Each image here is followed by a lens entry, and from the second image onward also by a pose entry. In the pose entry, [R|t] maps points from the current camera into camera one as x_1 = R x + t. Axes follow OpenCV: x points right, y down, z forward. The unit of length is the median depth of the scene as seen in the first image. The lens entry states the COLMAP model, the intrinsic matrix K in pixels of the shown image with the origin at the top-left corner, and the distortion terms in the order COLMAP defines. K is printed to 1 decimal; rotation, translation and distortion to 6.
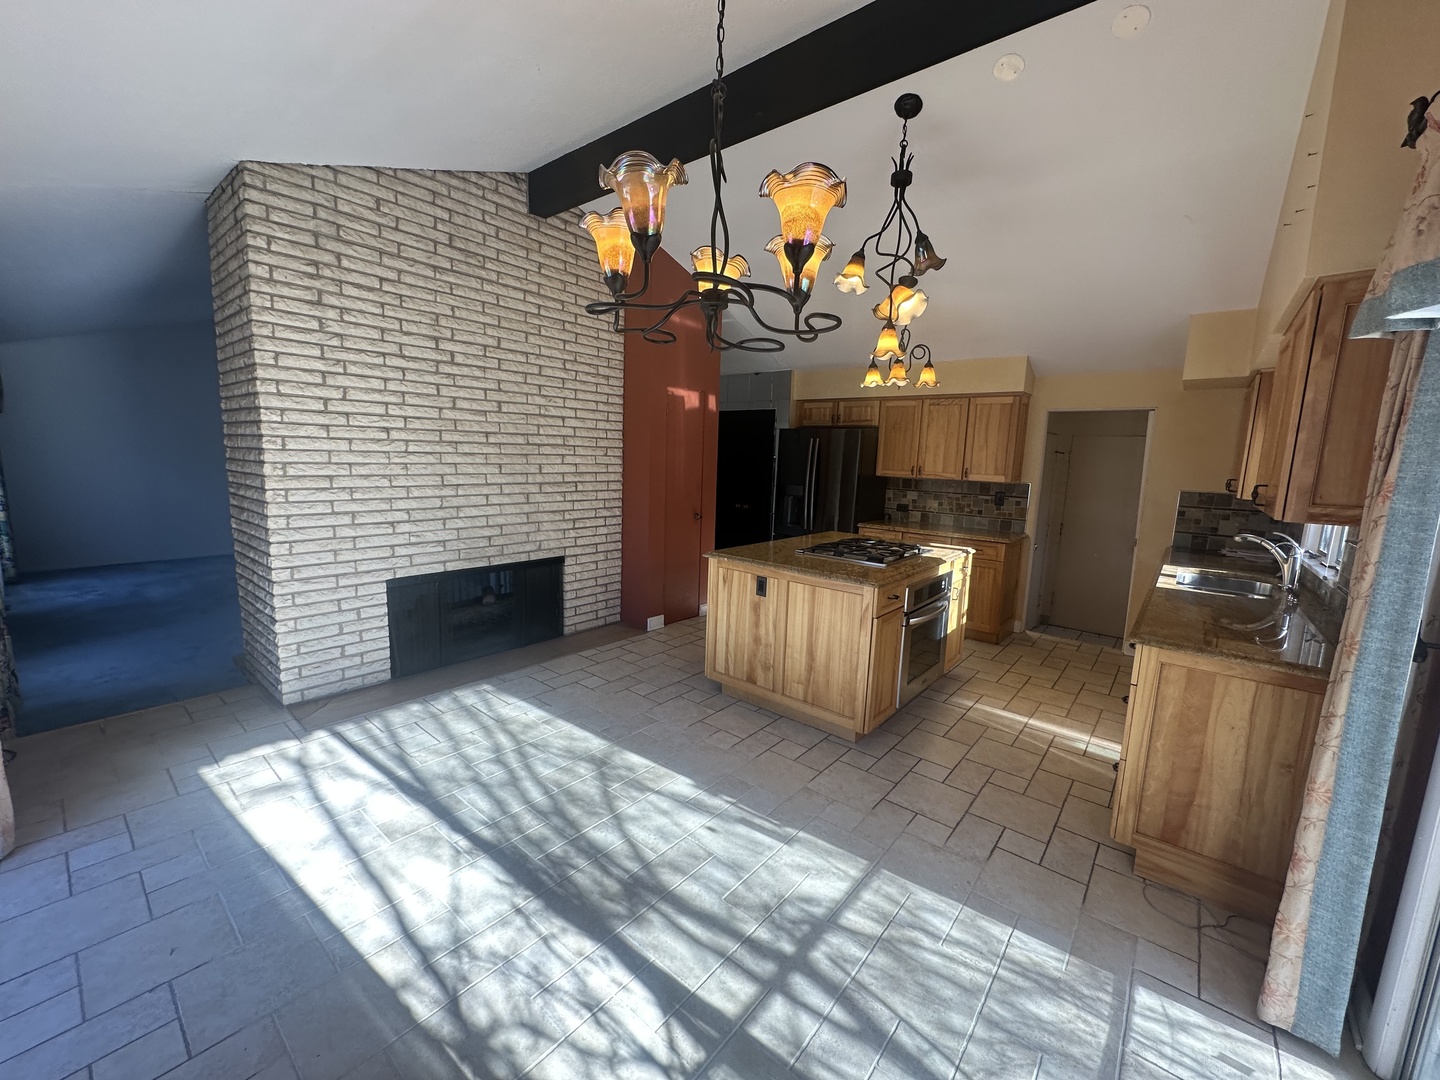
lens RADIAL K [[576.4, 0, 720.5], [0, 576.4, 546.4], [0, 0, 1]] dist [0.003343, 0.000202]
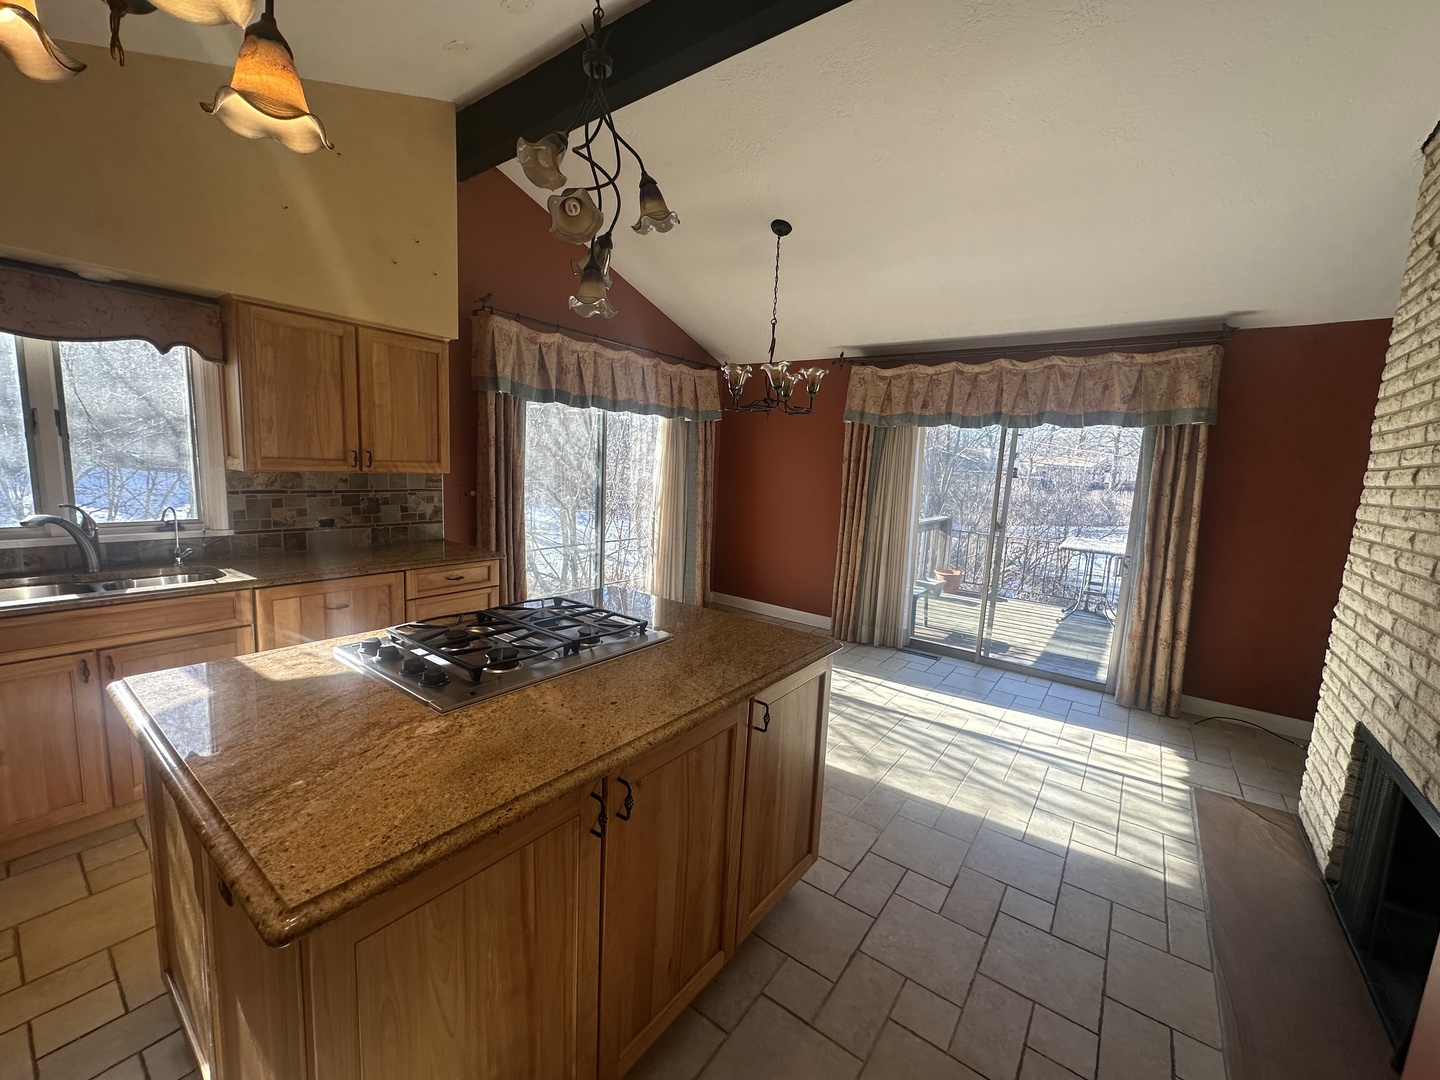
lens RADIAL K [[576.4, 0, 725.2], [0, 576.4, 538.7], [0, 0, 1]] dist [0.003343, 0.000202]
pose [[-0.995257, -0.066386, -0.071107, 0.138657], [-0.084020, 0.955023, 0.284379, -0.248694], [0.049030, 0.289005, -0.956071, 1.560404]]
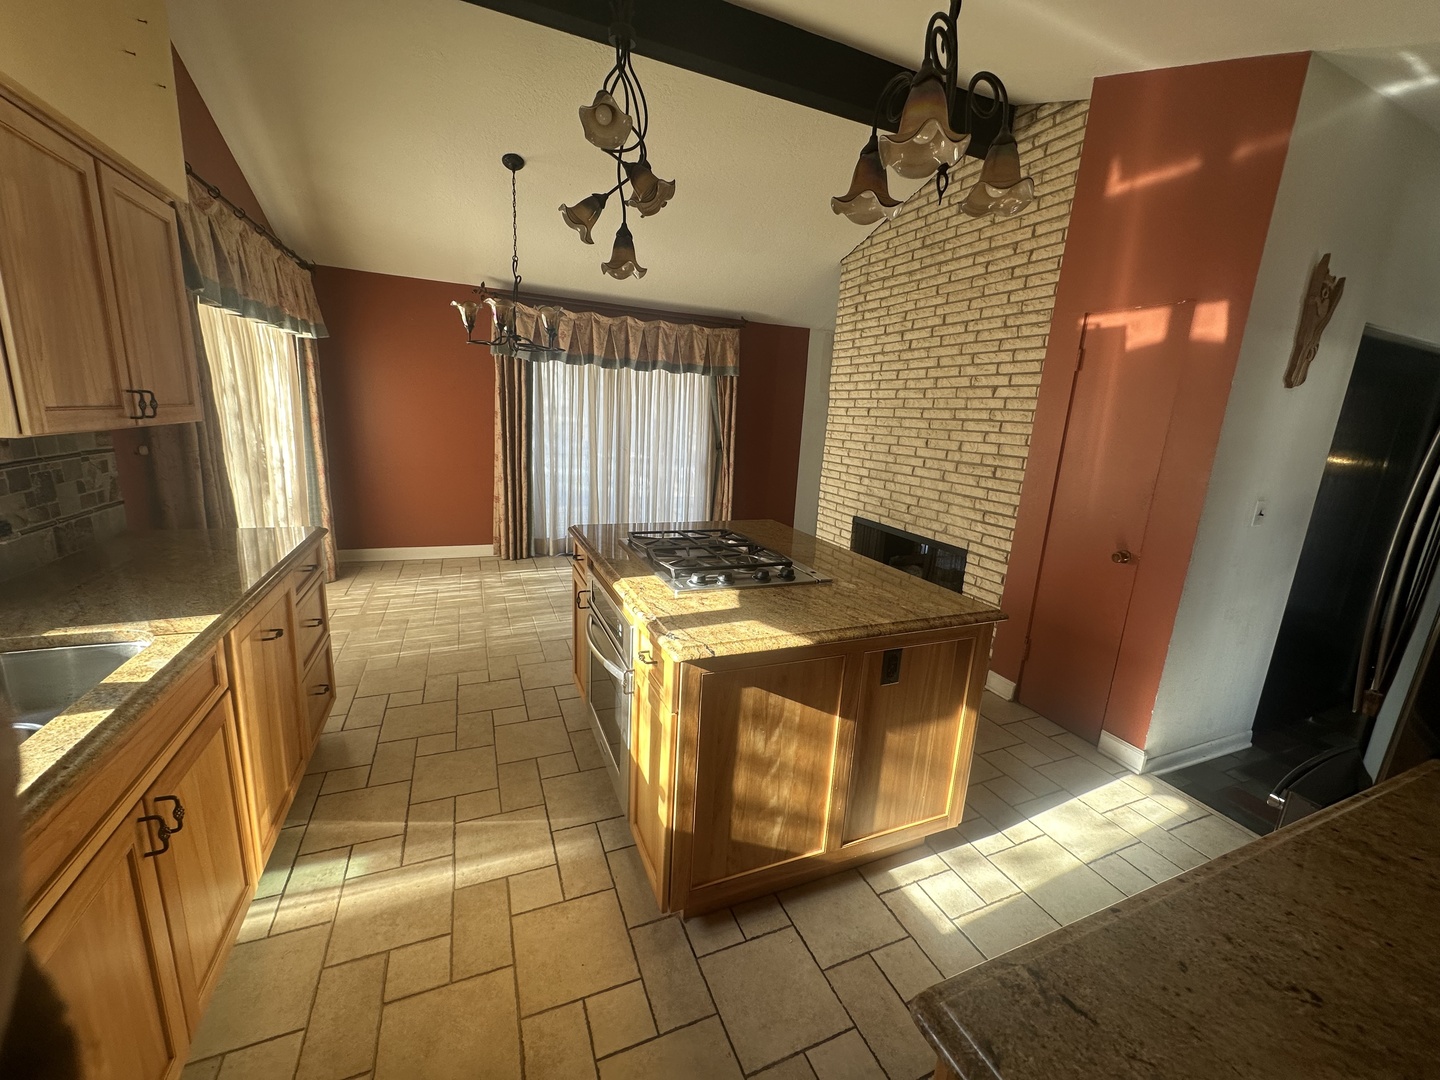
lens RADIAL K [[576.4, 0, 720.2], [0, 576.4, 535.9], [0, 0, 1]] dist [0.003343, 0.000202]
pose [[-0.449720, 0.138069, -0.882434, 0.863243], [-0.202491, 0.946494, 0.251289, -0.192461], [0.869913, 0.291695, -0.397699, 1.352116]]
